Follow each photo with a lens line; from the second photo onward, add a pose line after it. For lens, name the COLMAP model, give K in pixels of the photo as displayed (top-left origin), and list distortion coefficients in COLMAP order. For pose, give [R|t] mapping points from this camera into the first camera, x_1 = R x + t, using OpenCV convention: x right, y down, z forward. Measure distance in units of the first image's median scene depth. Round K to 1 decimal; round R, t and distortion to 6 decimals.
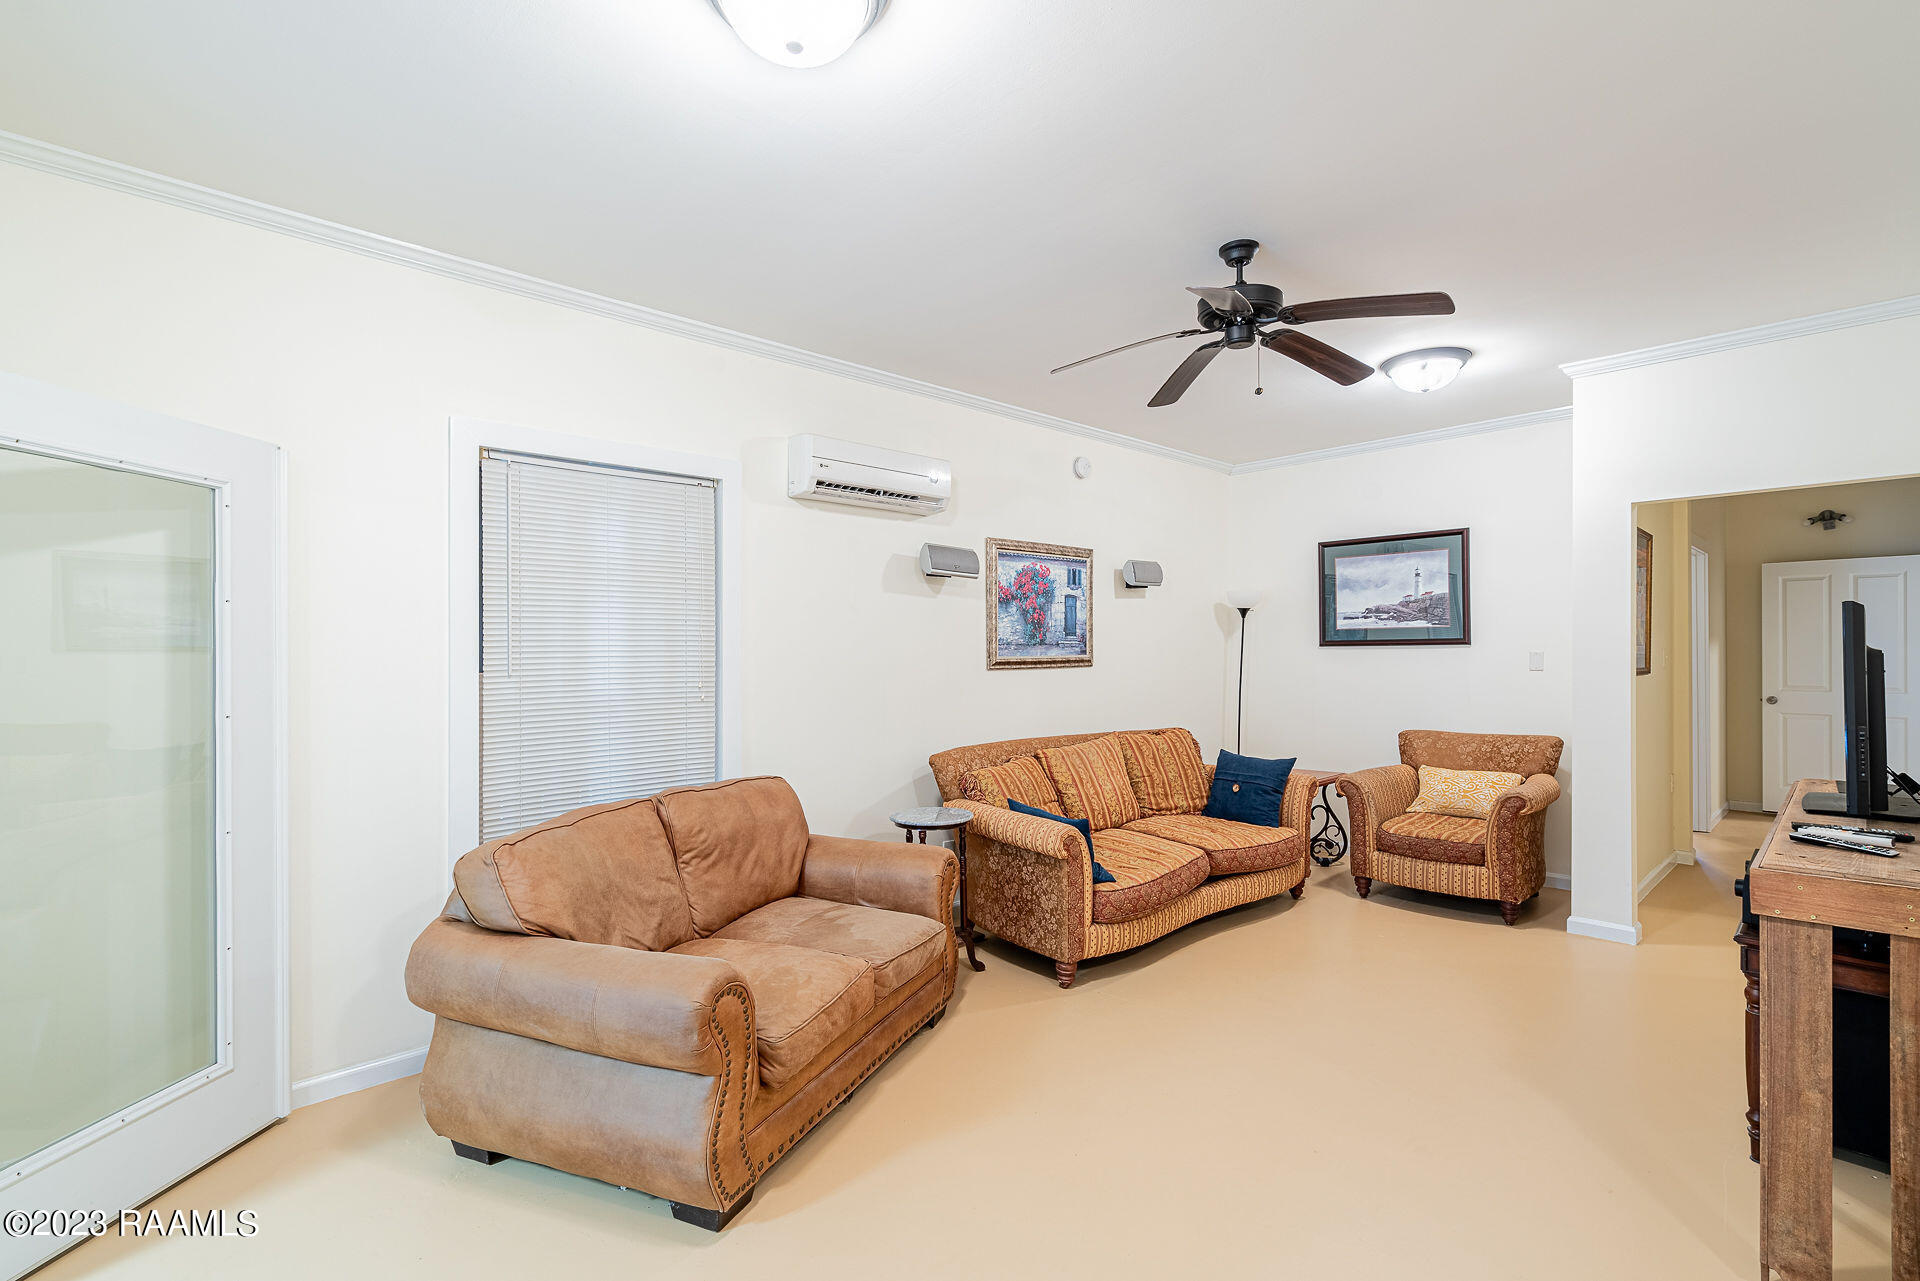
lens RADIAL K [[878.5, 0, 949.4], [0, 878.5, 659.2], [0, 0, 1]] dist [-0.009130, 0.003712]
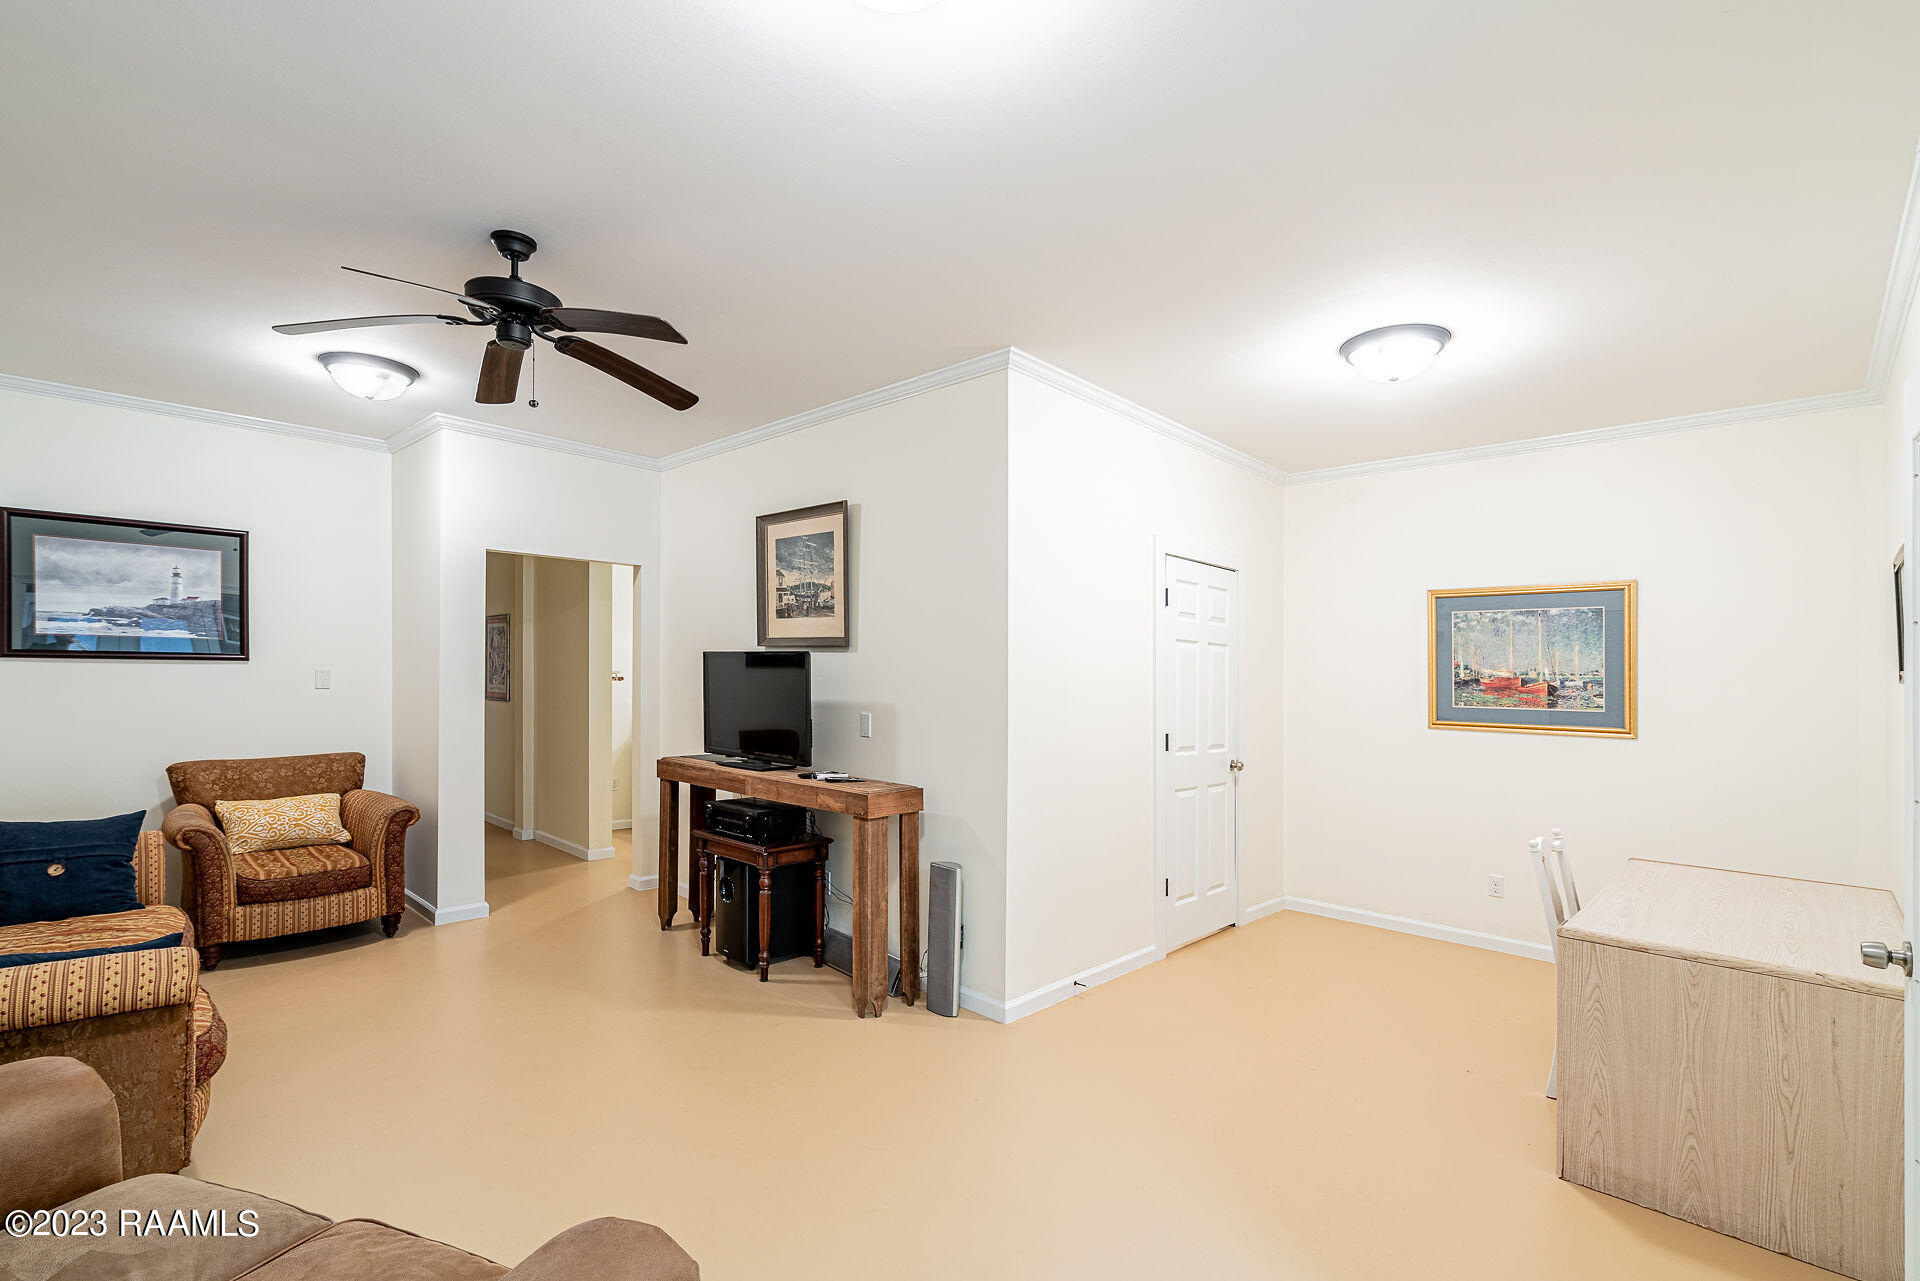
lens RADIAL K [[878.5, 0, 961.1], [0, 878.5, 675.7], [0, 0, 1]] dist [-0.009130, 0.003712]
pose [[-0.053554, 0.003198, 0.998560, -0.338004], [-0.006397, 0.999973, -0.003545, -0.002876], [-0.998544, -0.006577, -0.053532, 0.310965]]
